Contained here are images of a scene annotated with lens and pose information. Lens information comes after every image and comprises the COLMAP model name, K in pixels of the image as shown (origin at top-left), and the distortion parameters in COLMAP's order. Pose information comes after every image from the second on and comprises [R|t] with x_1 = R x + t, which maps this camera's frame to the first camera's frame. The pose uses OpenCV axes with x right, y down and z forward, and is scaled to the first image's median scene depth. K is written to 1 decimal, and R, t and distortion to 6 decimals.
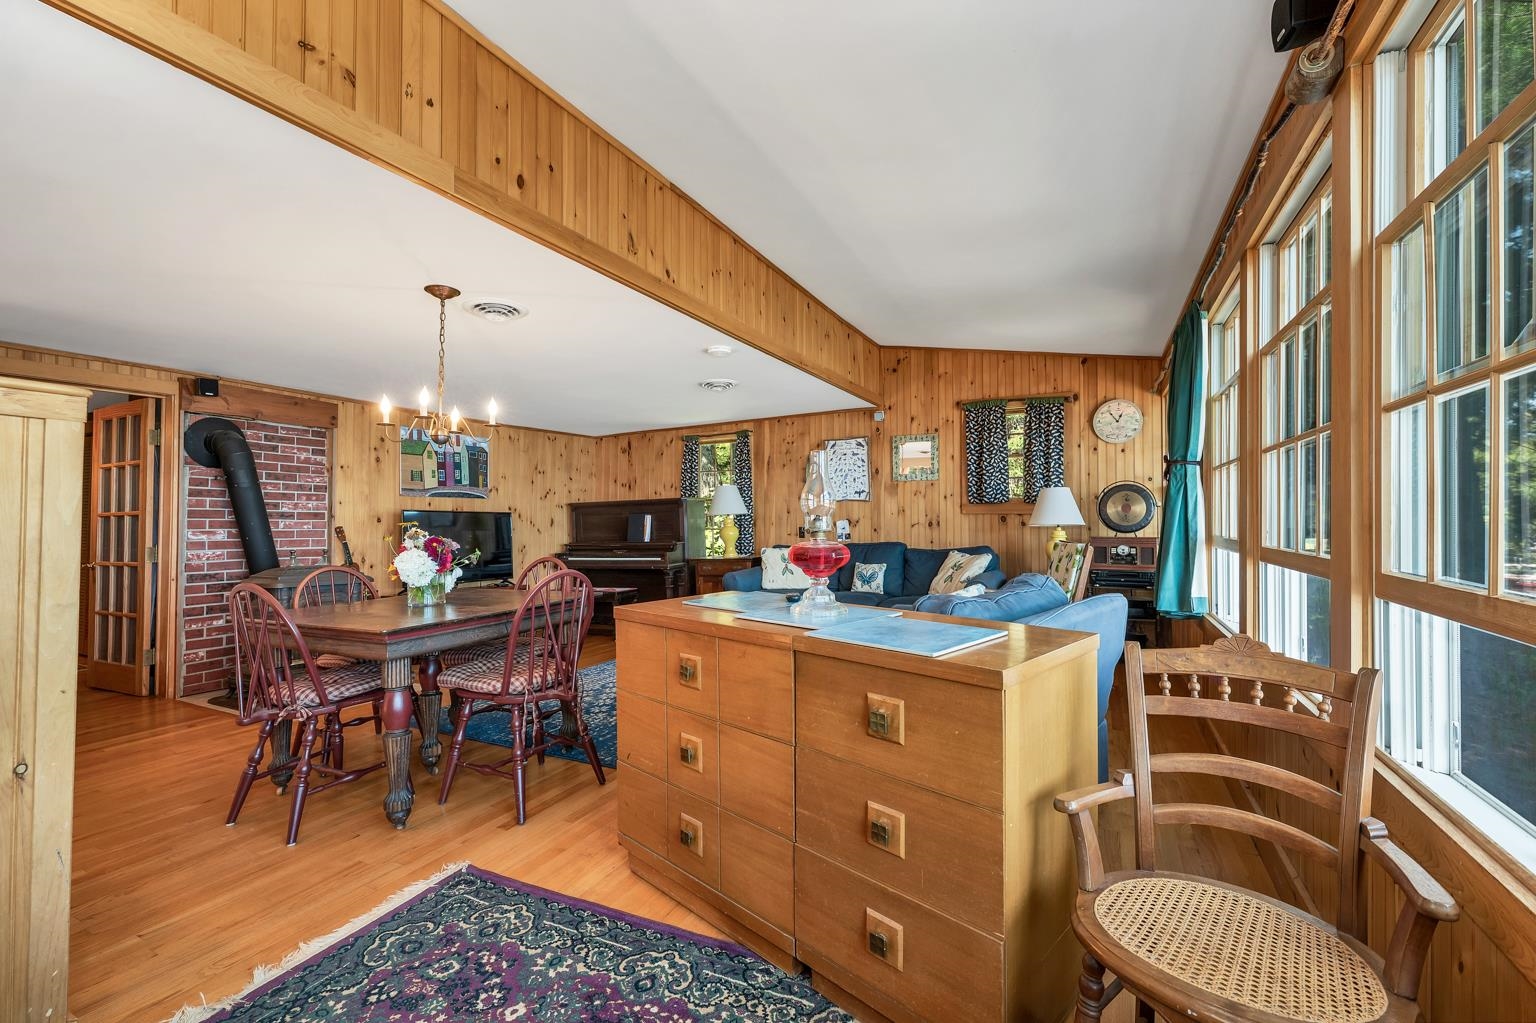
lens RADIAL K [[643.2, 0, 768.0], [0, 643.2, 511.5], [0, 0, 1]] dist [0.001523, 0.000139]
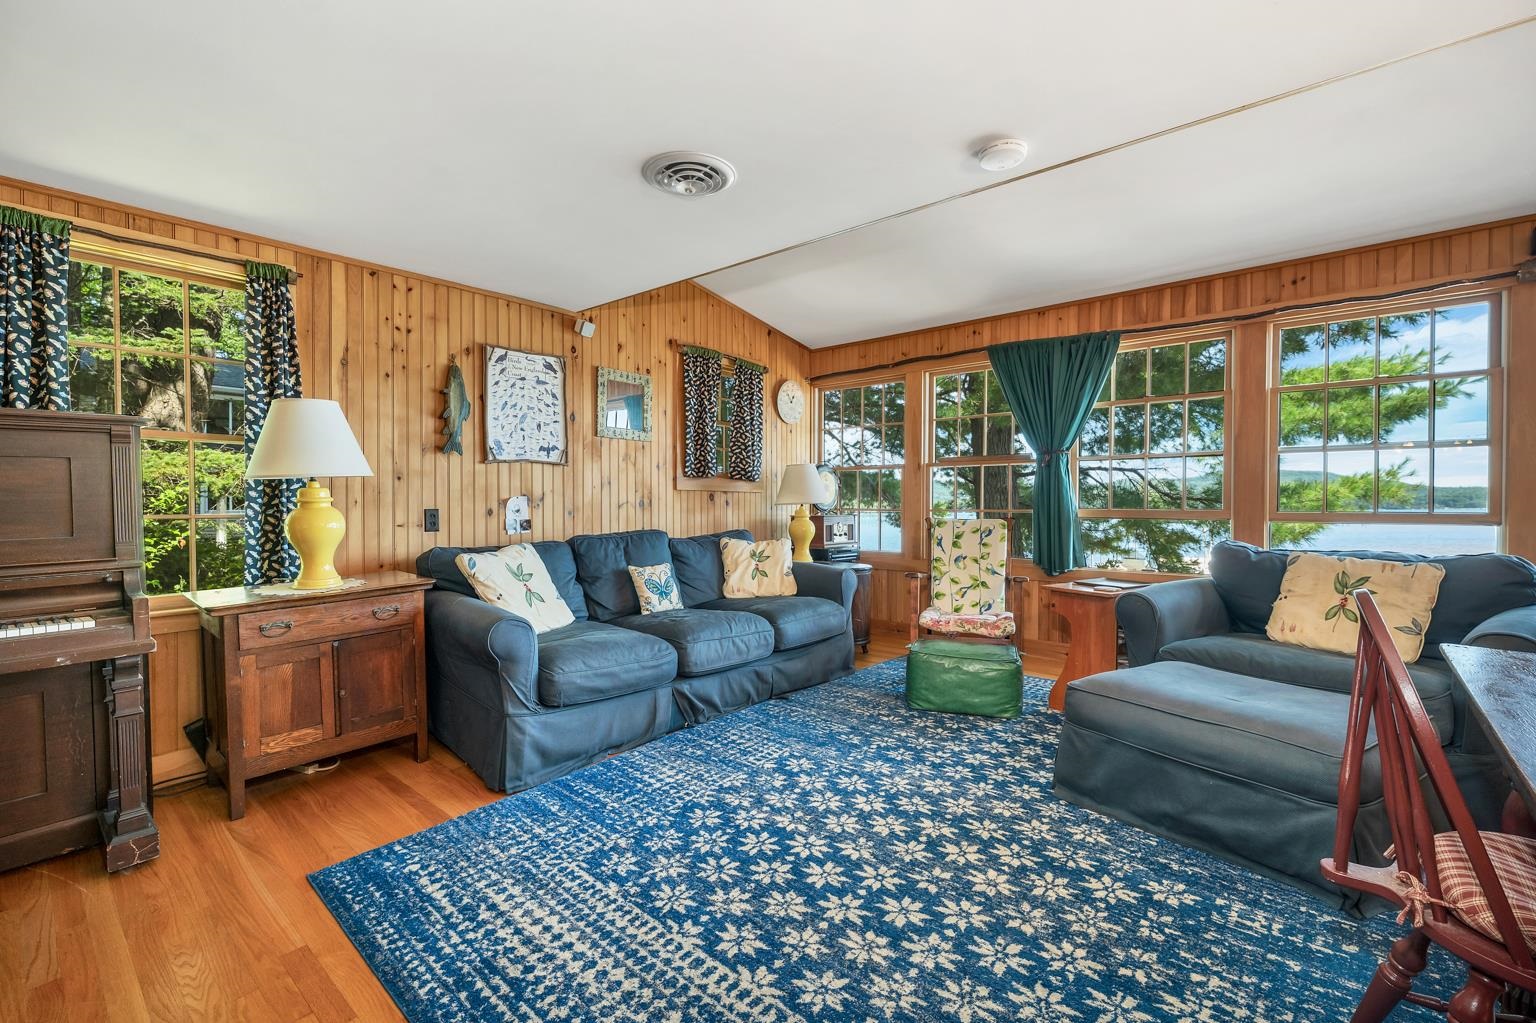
lens RADIAL K [[654.2, 0, 768.8], [0, 654.2, 509.8], [0, 0, 1]] dist [0.001083, 0.000373]
pose [[0.223926, -0.005037, 0.974593, -0.435260], [-0.012925, 0.999883, 0.008137, 0.020173], [-0.974520, -0.014419, 0.223835, 0.737903]]
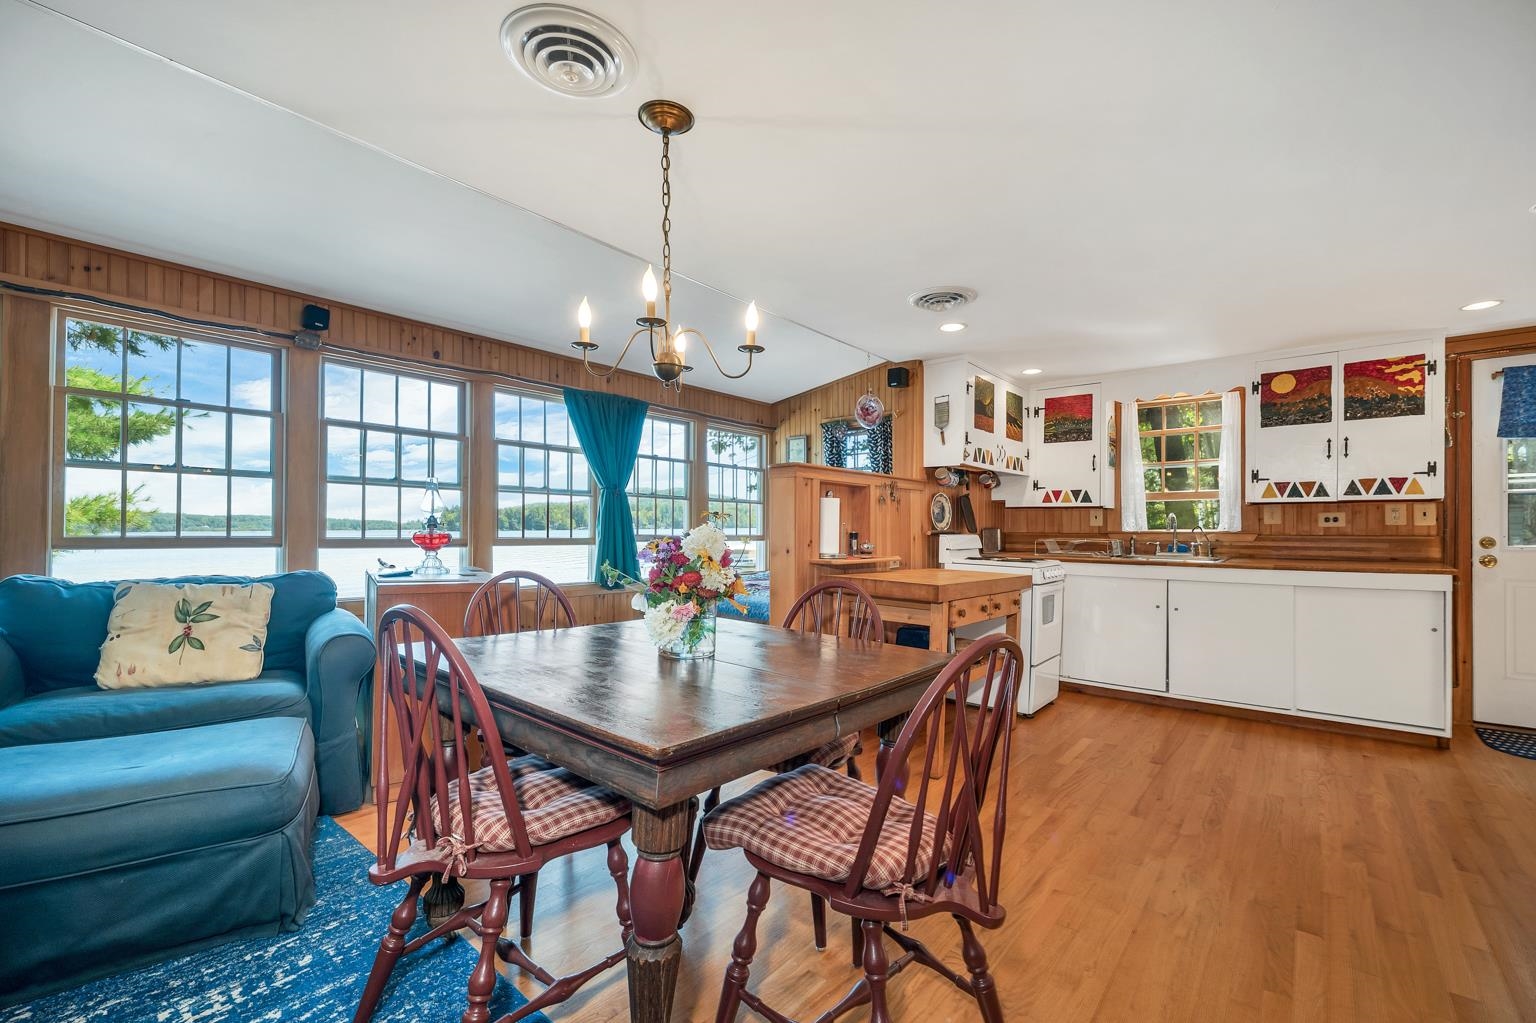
lens RADIAL K [[658.5, 0, 768.5], [0, 658.5, 526.2], [0, 0, 1]] dist [0.003361, -0.000014]
pose [[-0.977061, 0.000460, 0.212960, -0.371123], [-0.004068, 0.999775, -0.020824, 0.020963], [-0.212921, -0.021213, -0.976839, 0.797659]]
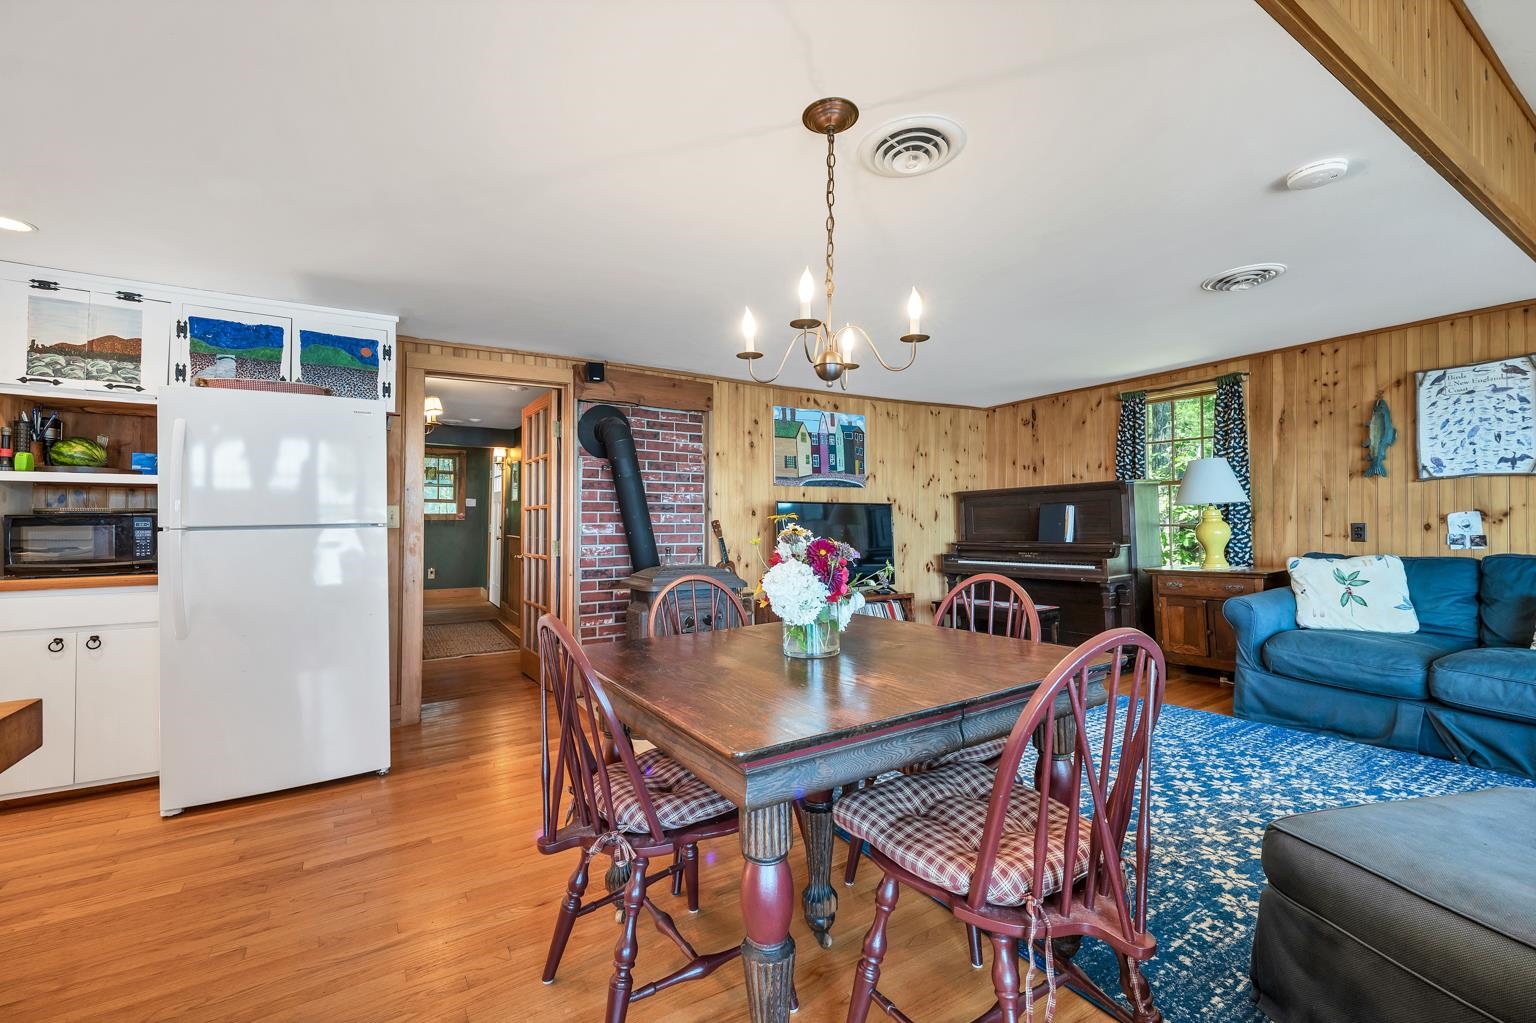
lens RADIAL K [[643.2, 0, 768.0], [0, 643.2, 511.5], [0, 0, 1]] dist [0.001523, 0.000139]
pose [[0.861789, -0.004204, -0.507249, -0.134406], [0.009059, 0.999934, 0.007104, 0.004874], [0.507185, -0.010718, 0.861770, 0.239829]]
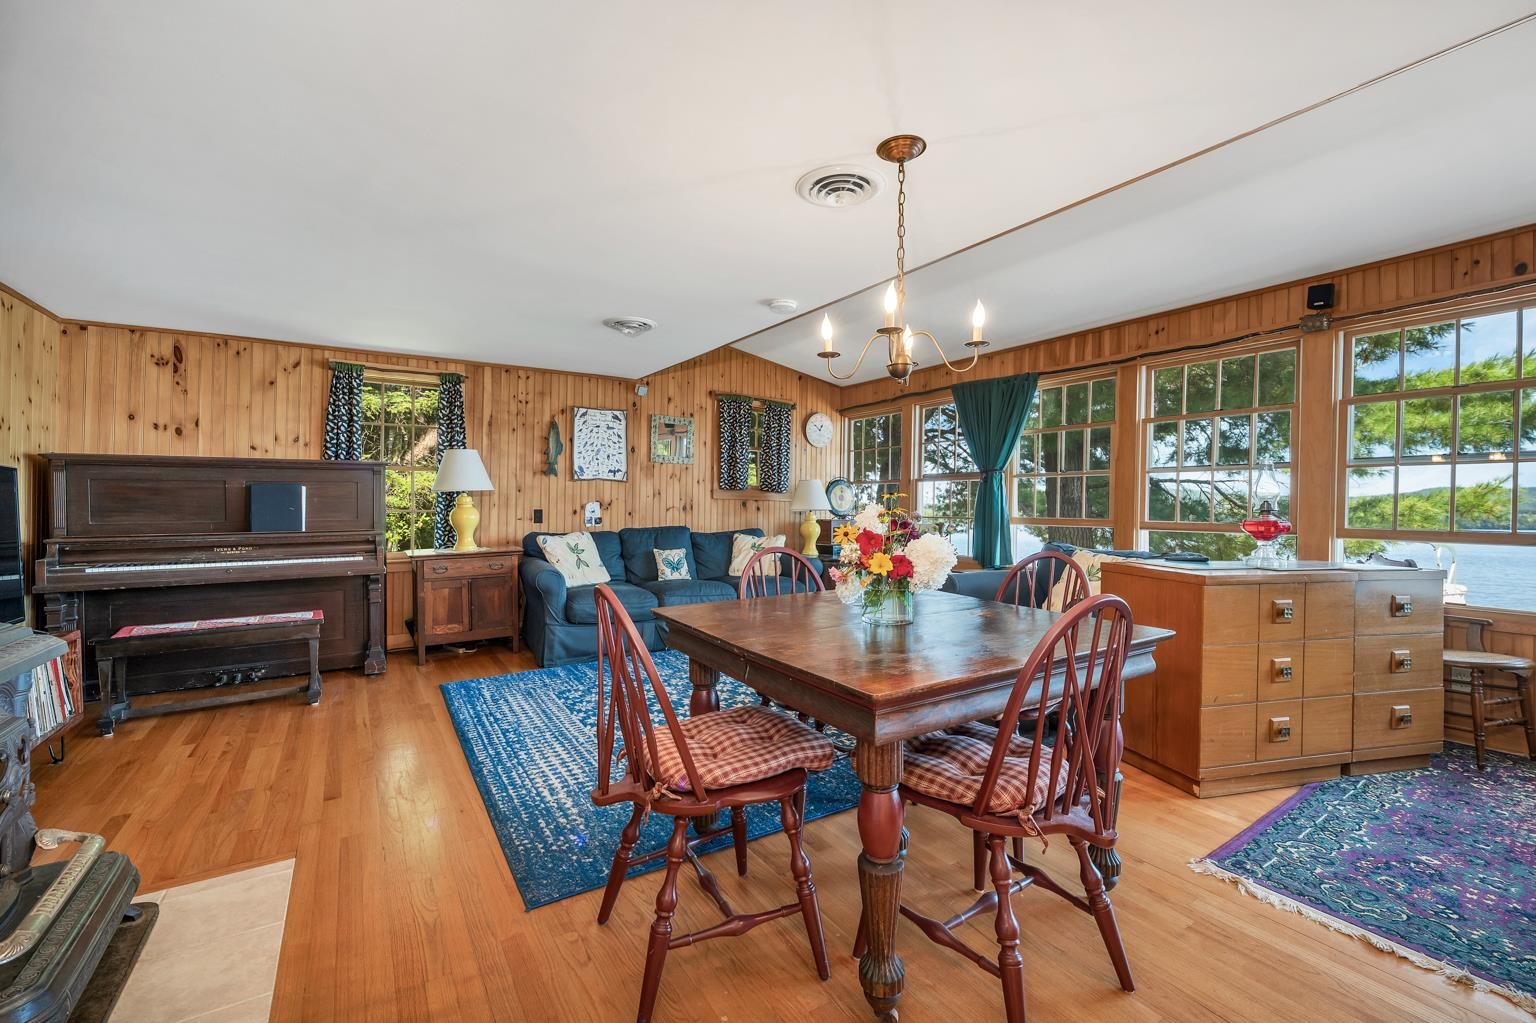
lens RADIAL K [[653.7, 0, 770.7], [0, 653.7, 507.1], [0, 0, 1]] dist [-0.000315, 0.000248]
pose [[0.498384, 0.014470, 0.866836, -0.591389], [-0.026565, 0.999646, -0.001414, 0.017145], [-0.866549, -0.022323, 0.498592, 0.394096]]
